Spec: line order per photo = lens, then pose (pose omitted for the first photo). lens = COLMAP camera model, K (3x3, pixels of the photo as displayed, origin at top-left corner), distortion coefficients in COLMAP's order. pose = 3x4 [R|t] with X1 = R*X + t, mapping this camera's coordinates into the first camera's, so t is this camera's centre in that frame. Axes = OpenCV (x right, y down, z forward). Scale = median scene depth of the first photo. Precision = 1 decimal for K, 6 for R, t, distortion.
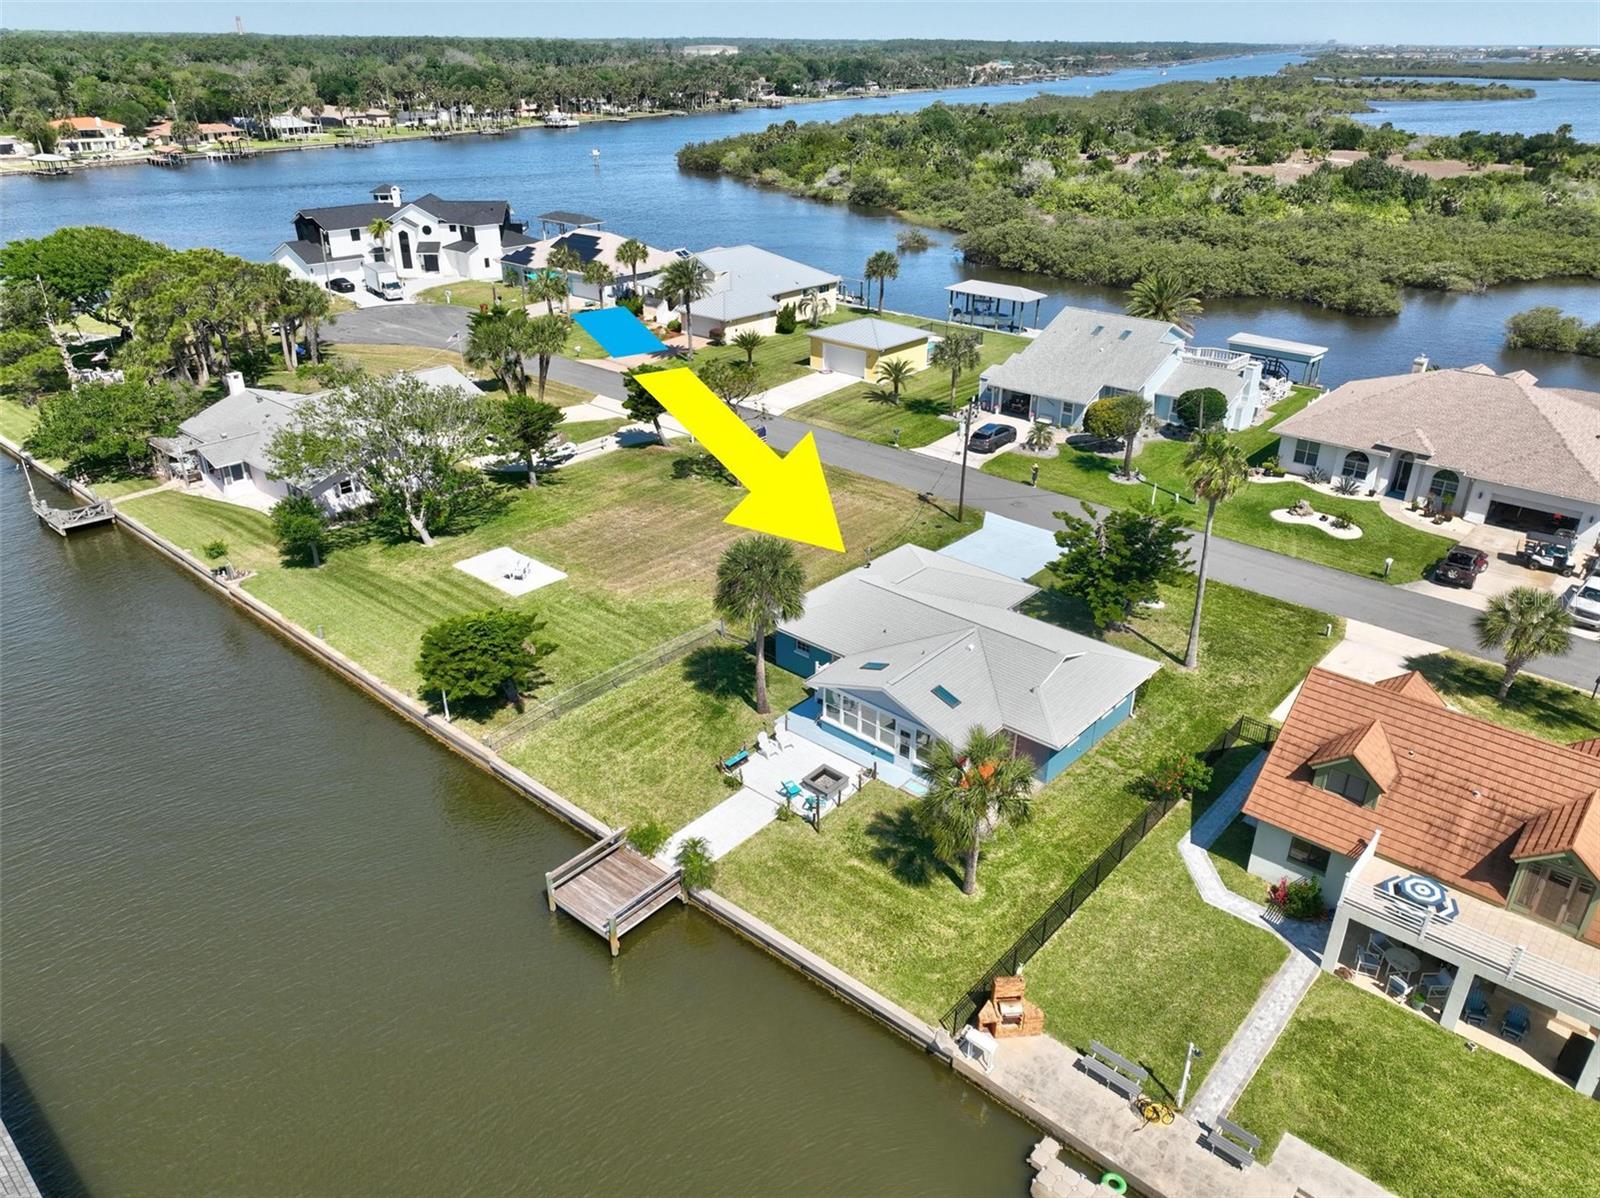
lens RADIAL K [[1122.9, 0, 801.0], [0, 1122.9, 605.5], [0, 0, 1]] dist [-0.000935, 0.017531]
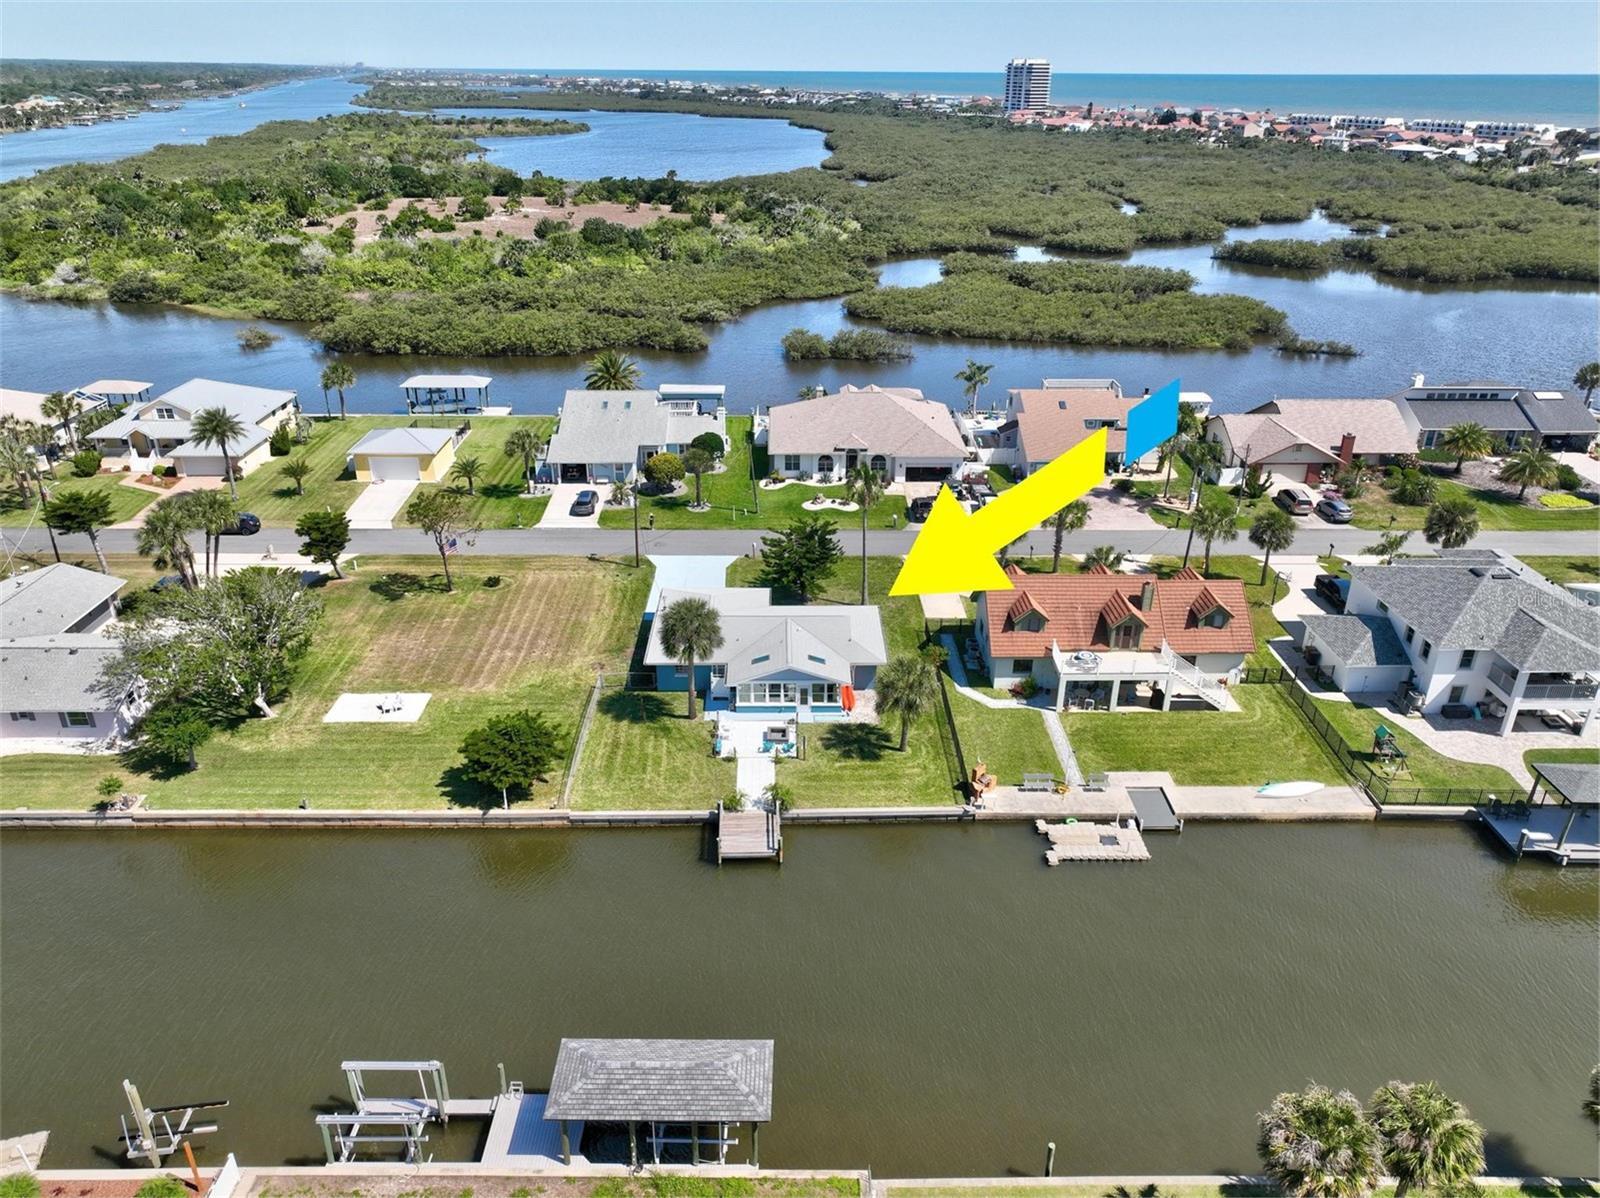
lens RADIAL K [[1122.9, 0, 801.0], [0, 1122.9, 605.5], [0, 0, 1]] dist [-0.000935, 0.017531]
pose [[0.738072, -0.291589, 0.608462, -0.519409], [0.300197, 0.949537, 0.090897, -0.089821], [-0.604261, 0.115570, 0.788360, -0.168161]]
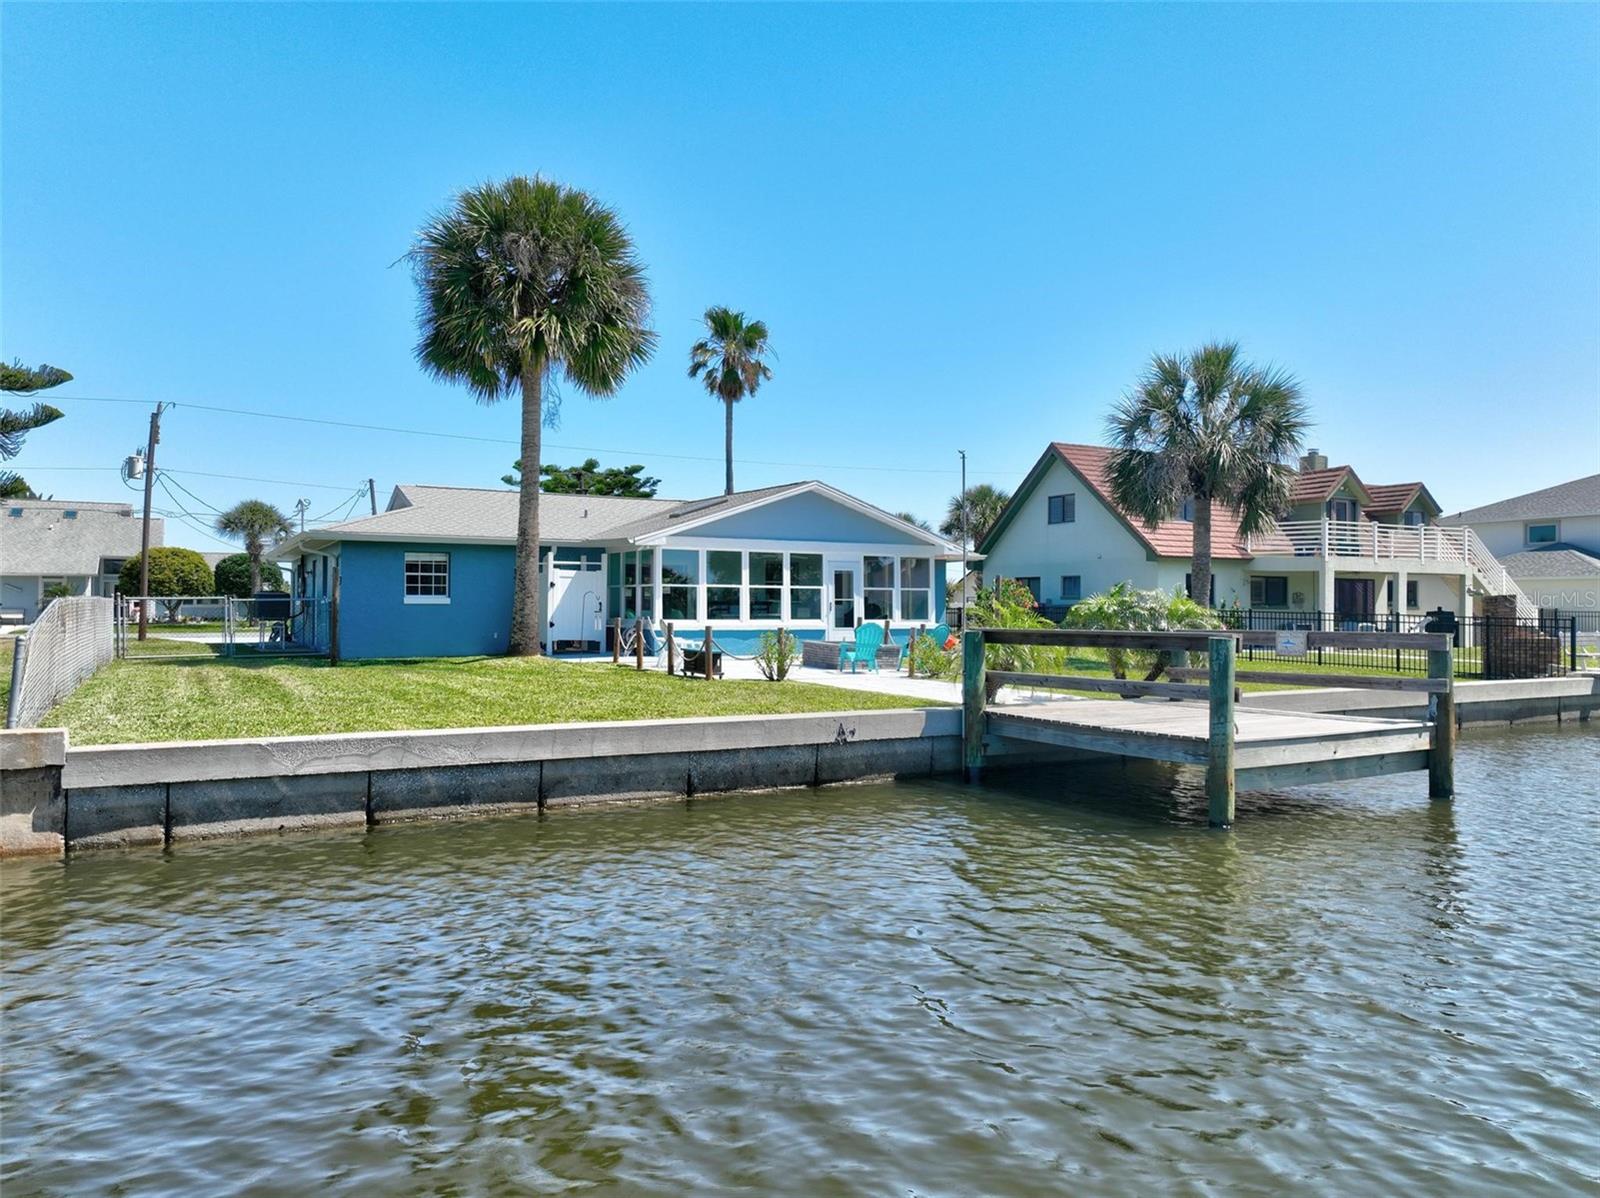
lens RADIAL K [[1122.9, 0, 801.0], [0, 1122.9, 605.5], [0, 0, 1]] dist [-0.000935, 0.017531]
pose [[0.329876, 0.002429, 0.944021, -0.257761], [0.424182, 0.892980, -0.150522, 0.121780], [-0.843357, 0.450091, 0.293542, 0.528698]]
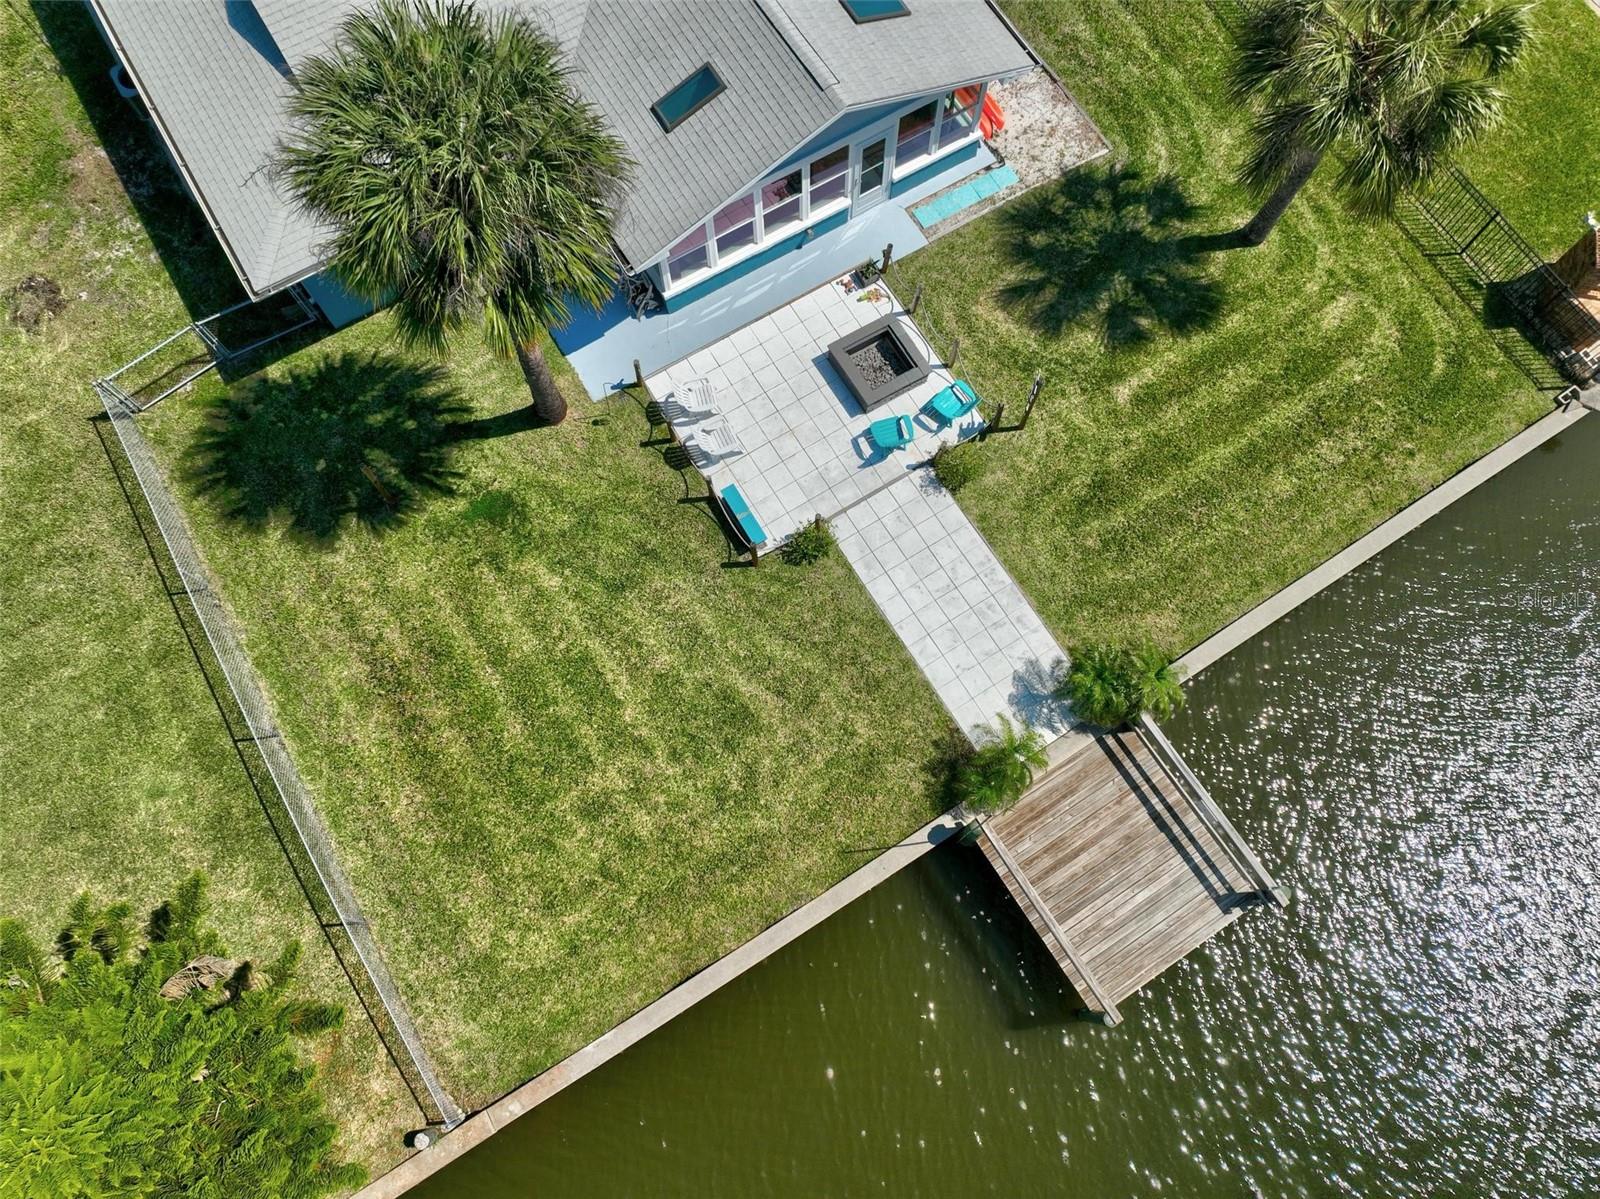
lens RADIAL K [[1122.9, 0, 801.0], [0, 1122.9, 606.0], [0, 0, 1]] dist [-0.000935, 0.017531]
pose [[0.294815, -0.910074, 0.291289, -0.126824], [0.431010, 0.398715, 0.809479, -0.112070], [-0.852827, -0.113098, 0.509798, 0.475751]]
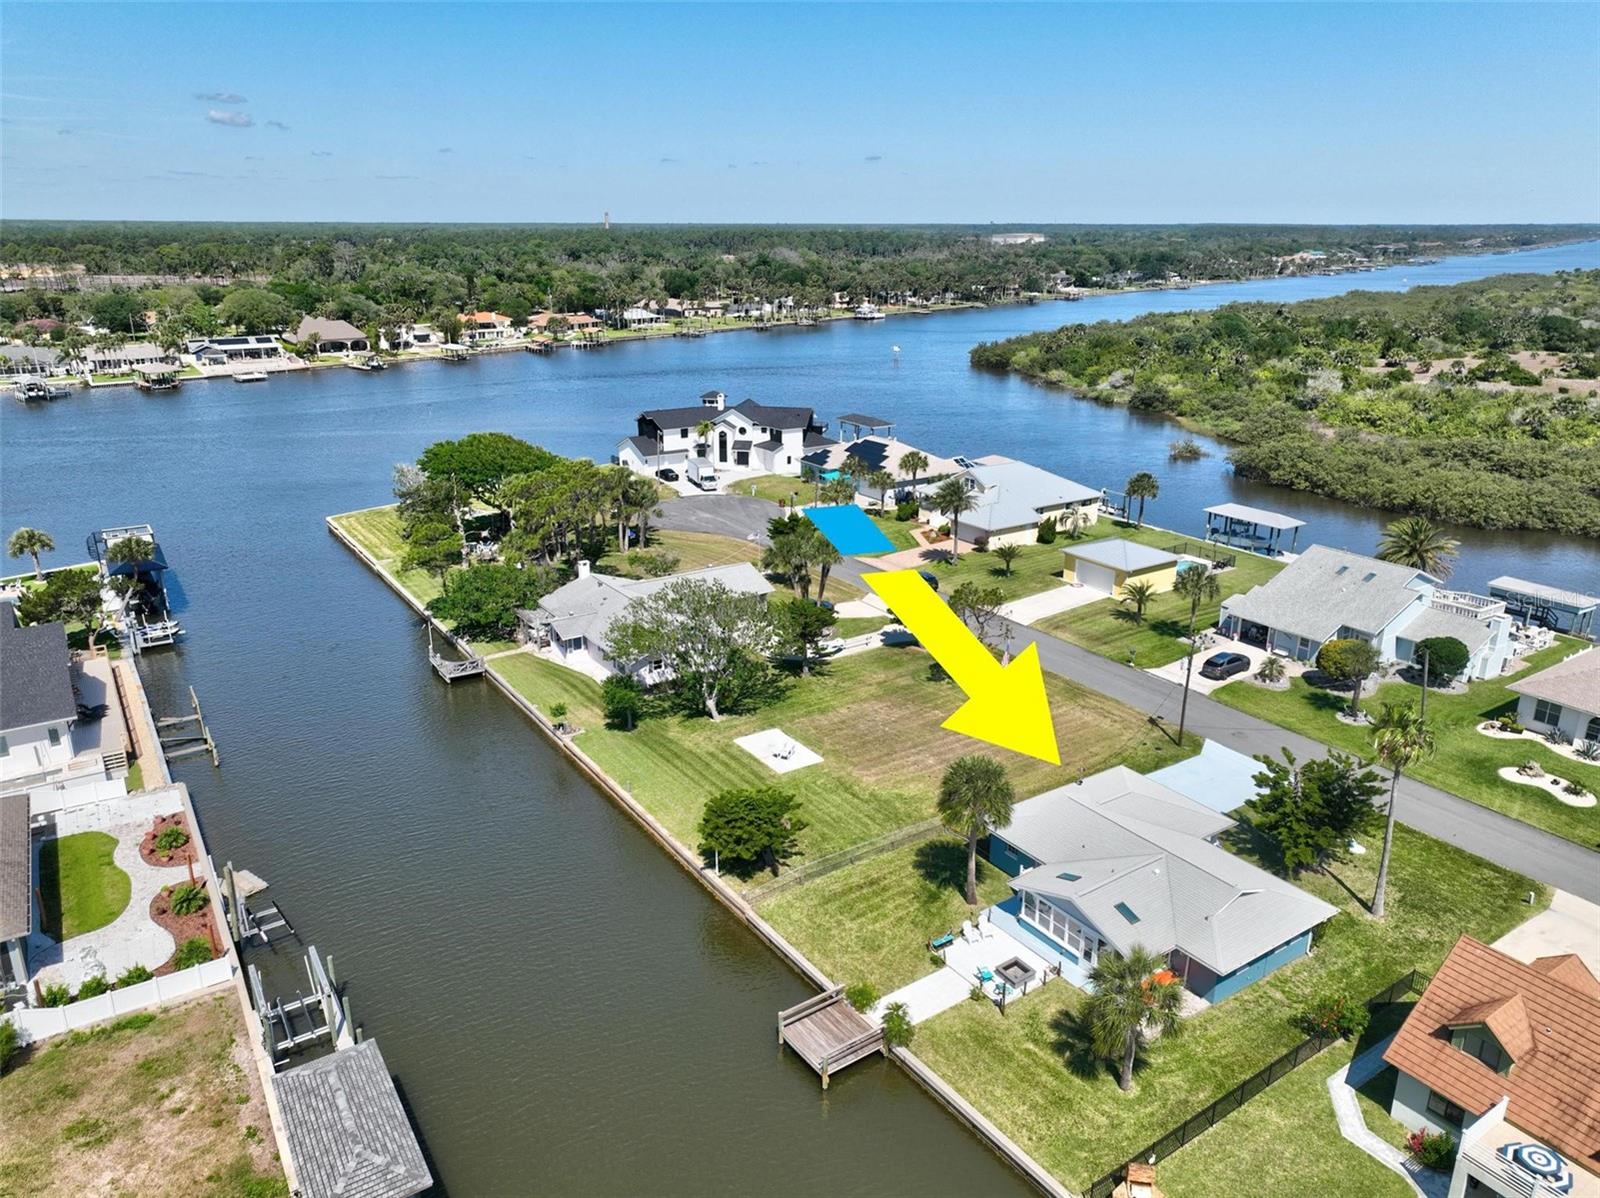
lens RADIAL K [[1122.9, 0, 801.0], [0, 1122.9, 605.5], [0, 0, 1]] dist [-0.000935, 0.017531]
pose [[0.967815, 0.077376, -0.239474, 0.034346], [-0.109753, 0.986074, -0.124948, -0.030828], [0.226471, 0.147209, 0.962829, -0.149019]]
